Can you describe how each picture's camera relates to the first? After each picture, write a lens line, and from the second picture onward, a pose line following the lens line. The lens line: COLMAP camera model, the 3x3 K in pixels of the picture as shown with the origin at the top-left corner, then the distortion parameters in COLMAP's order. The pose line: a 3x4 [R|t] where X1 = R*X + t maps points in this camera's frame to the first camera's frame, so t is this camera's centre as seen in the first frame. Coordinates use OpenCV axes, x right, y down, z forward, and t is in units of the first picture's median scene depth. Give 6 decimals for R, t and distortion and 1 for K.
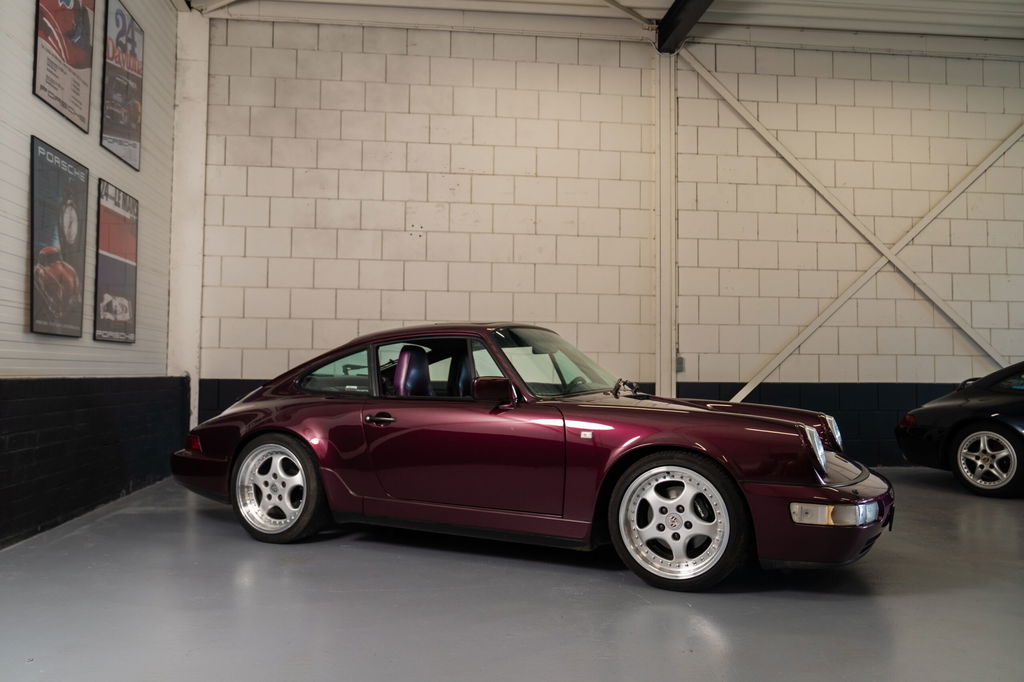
lens RADIAL K [[852.0, 0, 521.9], [0, 852.0, 337.6], [0, 0, 1]] dist [-0.005383, 0.006544]
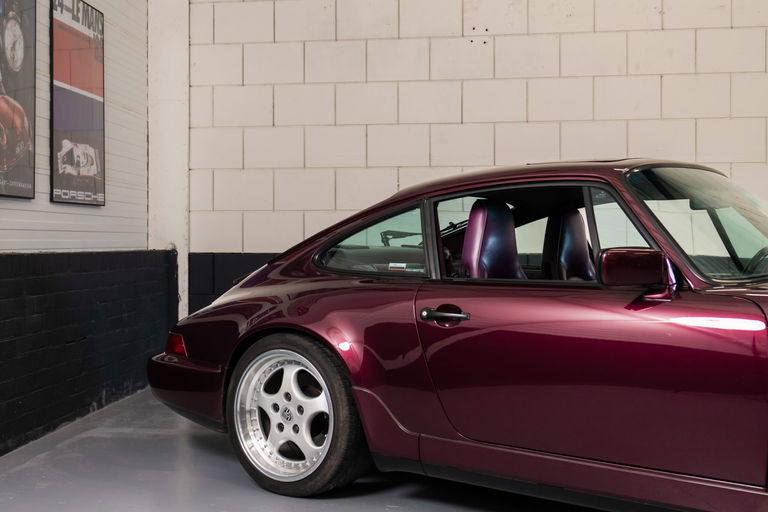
lens RADIAL K [[1092.2, 0, 282.2], [0, 1092.2, 253.1], [0, 0, 1]] dist [-0.007160, 0.034166]
pose [[0.959049, -0.006617, -0.283162, -0.034925], [0.021220, 0.998596, 0.048534, 0.004761], [0.282444, -0.052555, 0.957843, 0.126941]]
